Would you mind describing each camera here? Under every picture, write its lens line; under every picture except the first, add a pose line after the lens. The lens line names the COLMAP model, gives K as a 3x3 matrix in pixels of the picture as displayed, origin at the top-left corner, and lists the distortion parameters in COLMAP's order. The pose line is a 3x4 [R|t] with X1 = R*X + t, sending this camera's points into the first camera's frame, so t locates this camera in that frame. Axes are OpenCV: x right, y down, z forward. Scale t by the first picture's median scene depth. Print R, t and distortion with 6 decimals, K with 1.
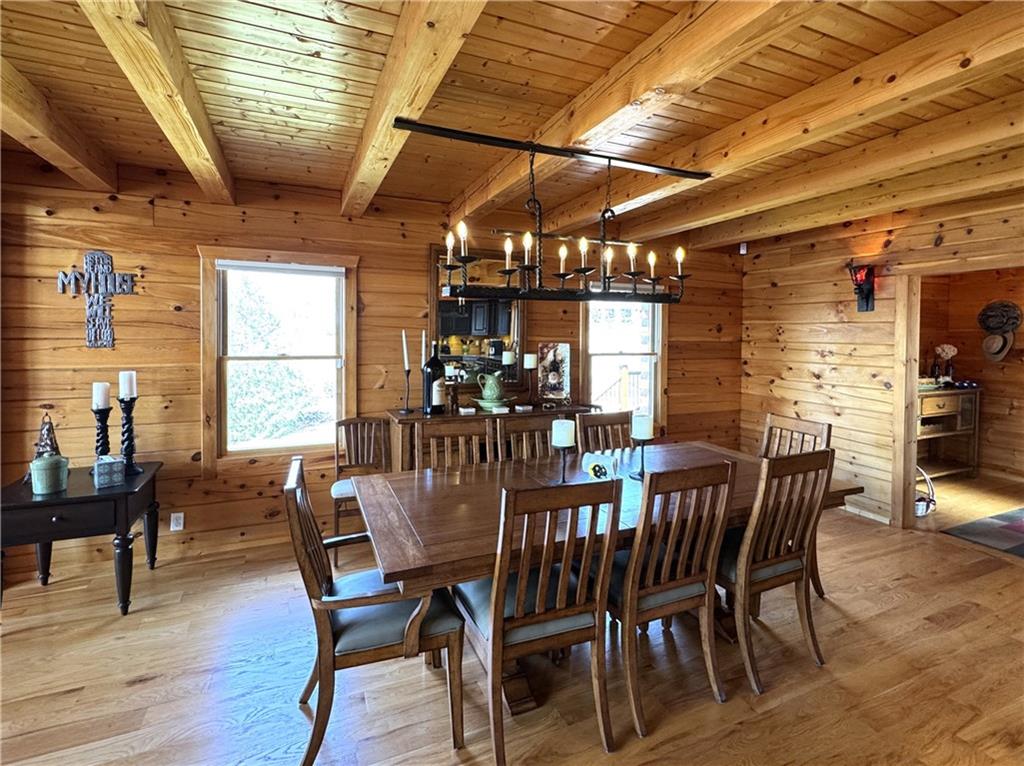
lens RADIAL K [[505.7, 0, 529.1], [0, 505.7, 342.3], [0, 0, 1]] dist [-0.004246, -0.000159]
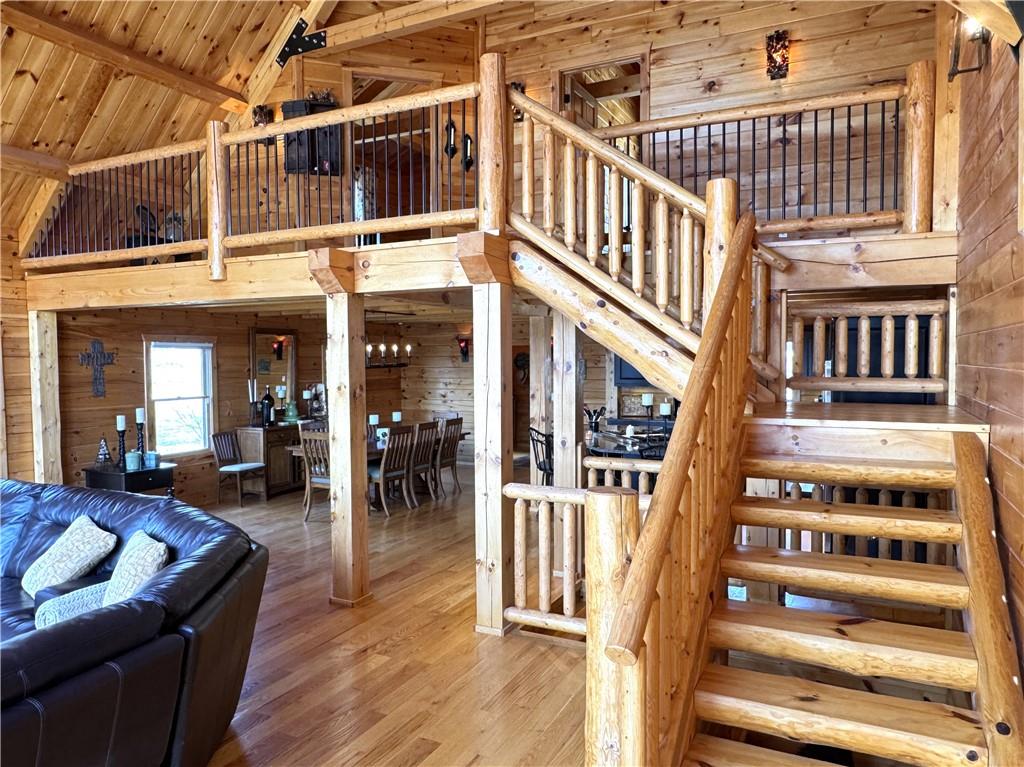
lens RADIAL K [[712.6, 0, 512.8], [0, 712.6, 384.7], [0, 0, 1]] dist [-0.000184, -0.000003]
pose [[0.776420, -0.037738, 0.629085, -0.966883], [0.024341, 0.999256, 0.029902, -0.051776], [-0.629745, -0.007904, 0.776762, -1.312672]]
